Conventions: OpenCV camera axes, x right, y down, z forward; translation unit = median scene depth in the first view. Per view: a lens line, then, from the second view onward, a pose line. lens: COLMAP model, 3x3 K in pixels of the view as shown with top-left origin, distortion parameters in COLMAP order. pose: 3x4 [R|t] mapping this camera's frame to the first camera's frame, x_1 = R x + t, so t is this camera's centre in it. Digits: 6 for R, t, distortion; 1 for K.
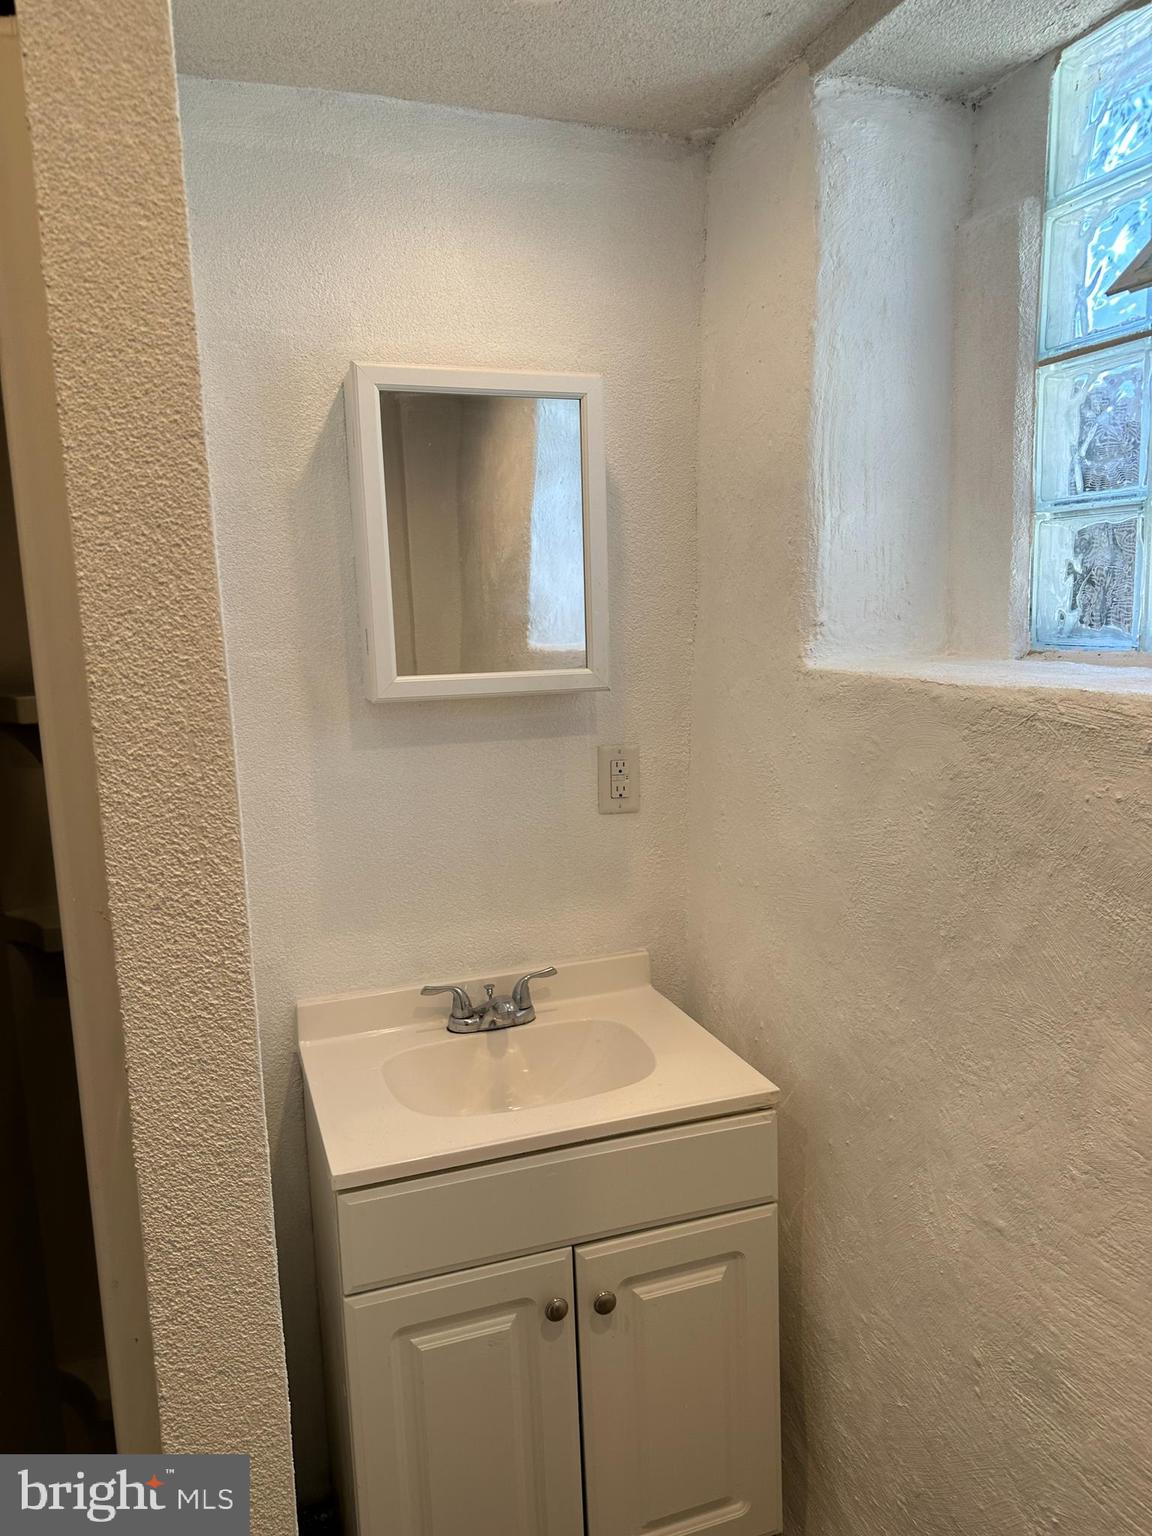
lens RADIAL K [[1086.1, 0, 577.6], [0, 1086.1, 777.0], [0, 0, 1]] dist [0.025732, -0.036024]
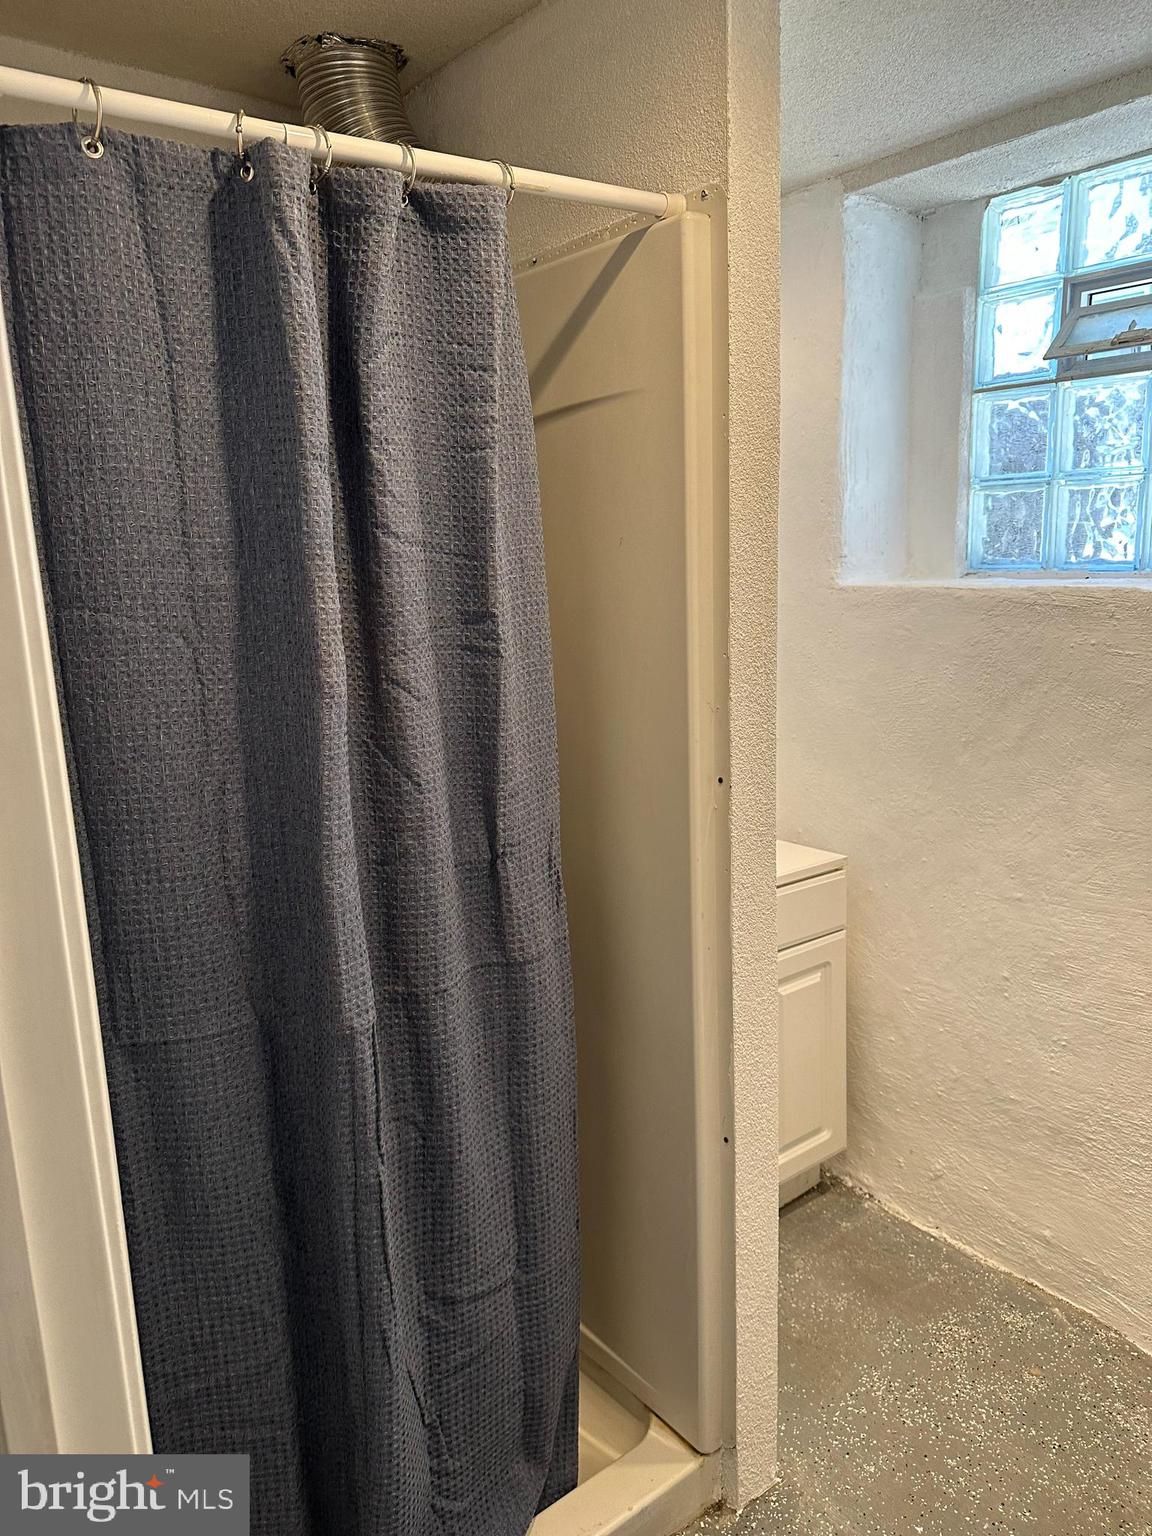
lens RADIAL K [[1086.1, 0, 577.6], [0, 1086.1, 777.0], [0, 0, 1]] dist [0.025732, -0.036024]
pose [[0.946894, -0.059799, 0.315937, -0.664817], [0.048511, 0.997876, 0.043482, 0.087525], [-0.317867, -0.025847, 0.947783, -0.346121]]
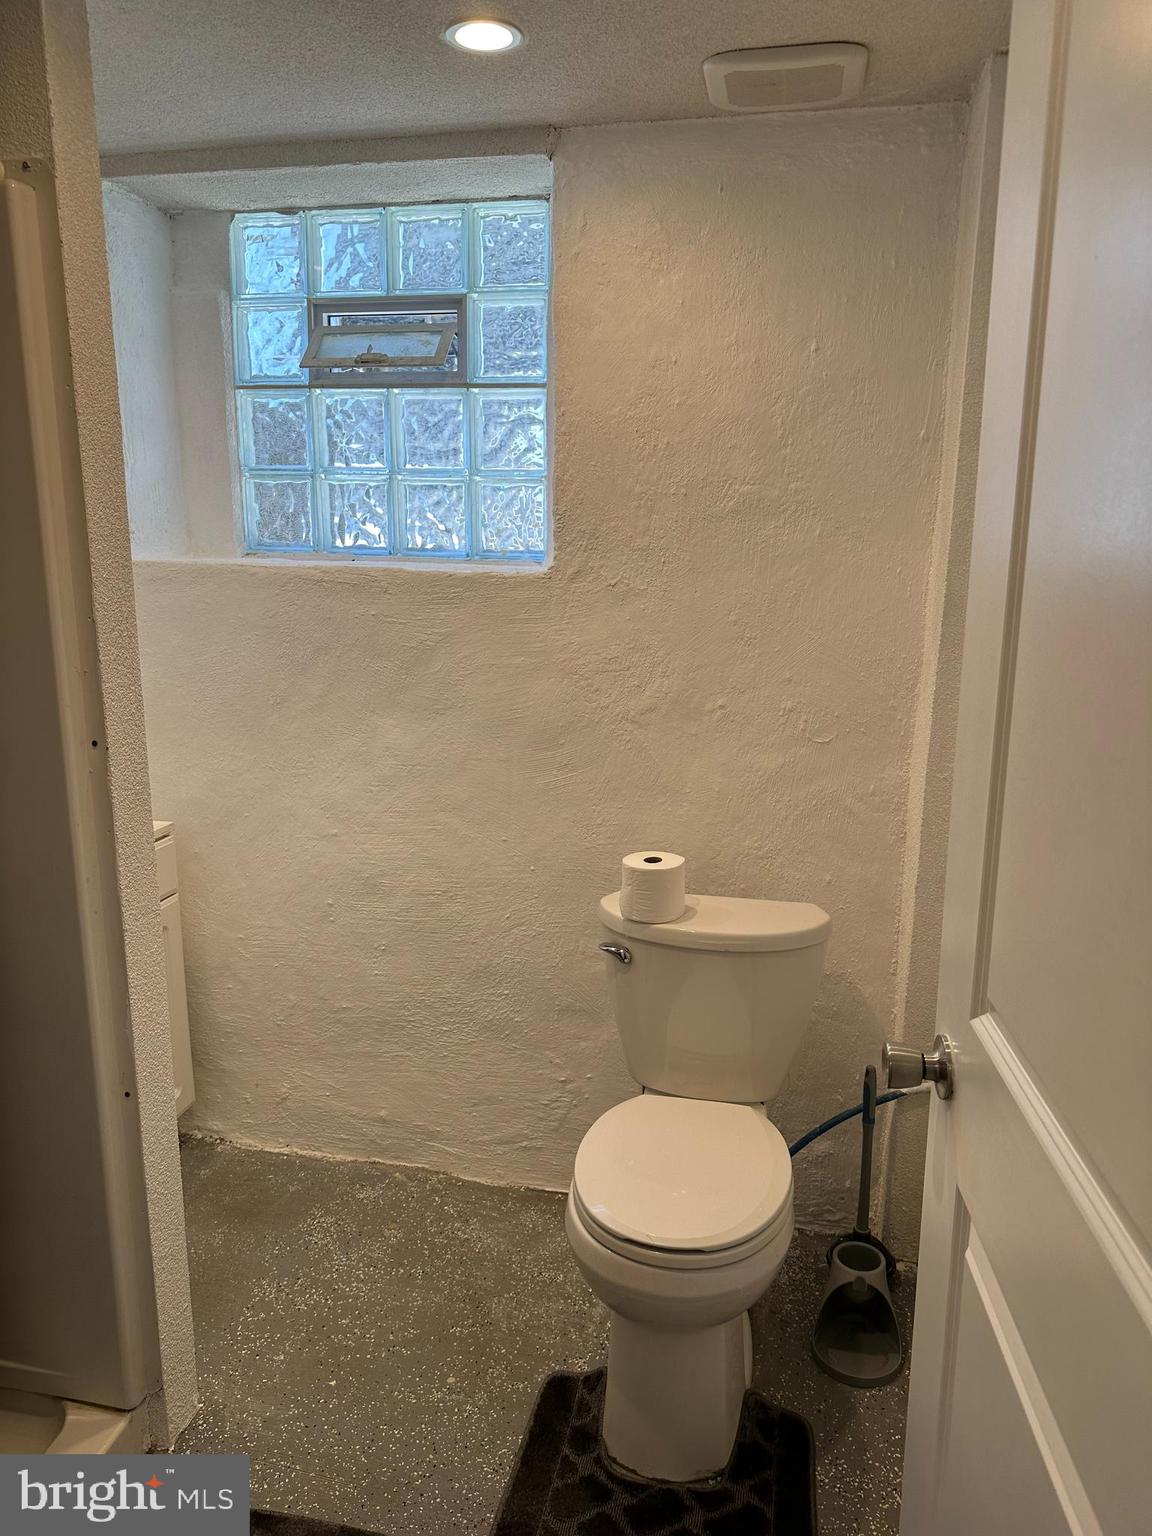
lens RADIAL K [[1093.1, 0, 576.0], [0, 1093.1, 768.0], [0, 0, 1]] dist [0.046729, -0.066867]
pose [[0.513625, -0.141079, 0.846337, -0.880949], [0.108045, 0.989172, 0.099319, 0.110899], [-0.851185, 0.040430, 0.523307, -0.368988]]
